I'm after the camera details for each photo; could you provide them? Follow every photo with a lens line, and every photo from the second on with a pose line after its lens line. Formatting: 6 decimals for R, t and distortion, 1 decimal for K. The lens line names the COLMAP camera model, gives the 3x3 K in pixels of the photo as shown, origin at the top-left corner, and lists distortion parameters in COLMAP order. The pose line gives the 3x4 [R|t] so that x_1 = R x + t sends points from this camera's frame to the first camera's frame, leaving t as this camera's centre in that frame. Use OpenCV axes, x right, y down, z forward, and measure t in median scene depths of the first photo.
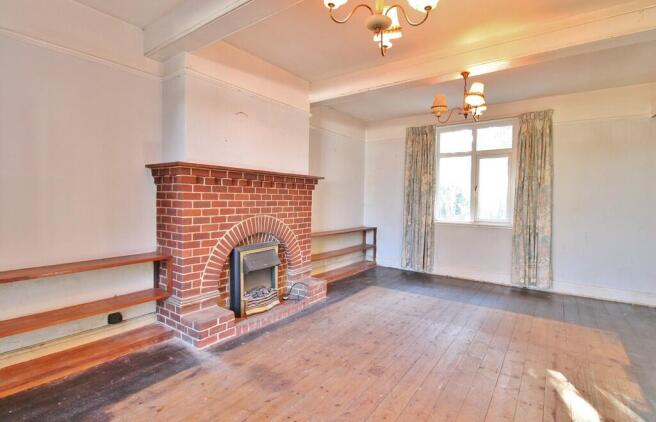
lens RADIAL K [[312.9, 0, 331.7], [0, 312.9, 209.1], [0, 0, 1]] dist [-0.012237, -0.001335]
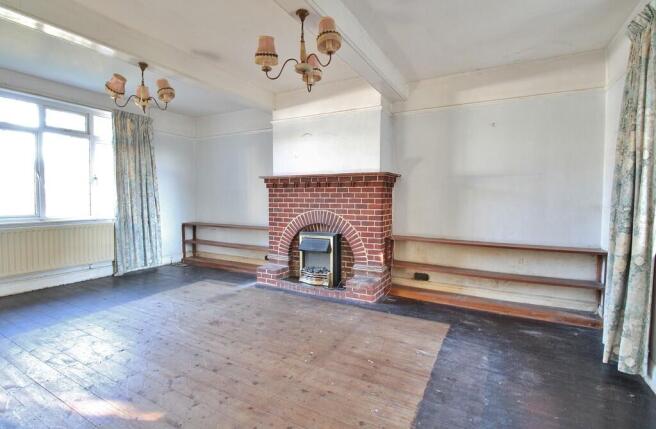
lens RADIAL K [[312.9, 0, 331.9], [0, 312.9, 214.3], [0, 0, 1]] dist [-0.012237, -0.001335]
pose [[0.122241, 0.040689, -0.991666, 1.007865], [-0.037868, 0.998623, 0.036306, -0.008917], [0.991778, 0.033114, 0.123614, 0.877451]]
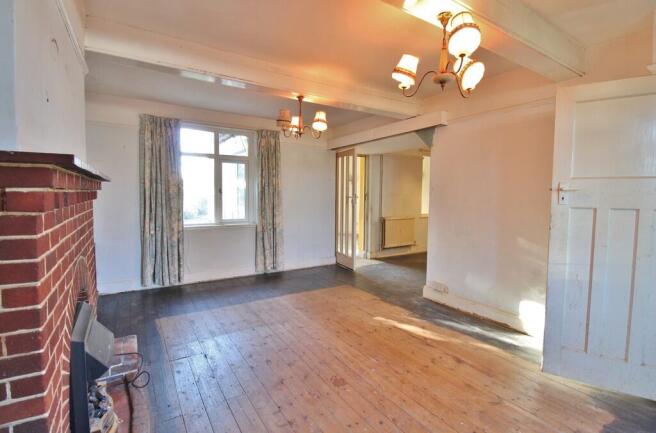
lens RADIAL K [[305.0, 0, 325.7], [0, 305.0, 213.0], [0, 0, 1]] dist [-0.004996, -0.007340]
pose [[0.374231, -0.067380, 0.924885, -0.519281], [0.022166, 0.997722, 0.063717, -0.074429], [-0.927071, -0.003344, 0.374872, 0.440204]]
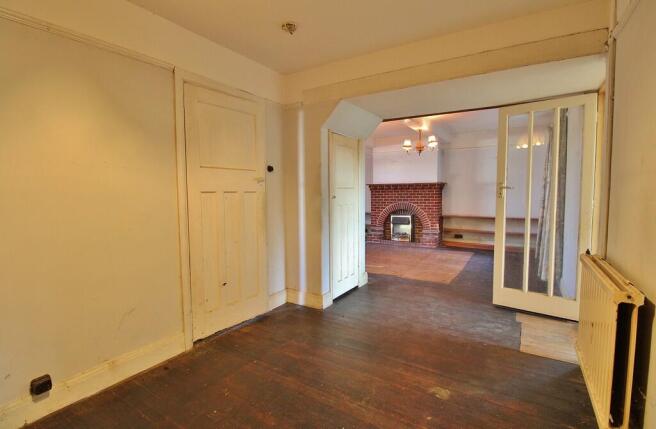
lens RADIAL K [[312.9, 0, 325.2], [0, 312.9, 214.1], [0, 0, 1]] dist [-0.012237, -0.001335]
pose [[0.037069, 0.054837, -0.997807, 2.079863], [-0.026888, 0.998186, 0.053859, -0.000192], [0.998951, 0.024832, 0.038476, 0.318943]]
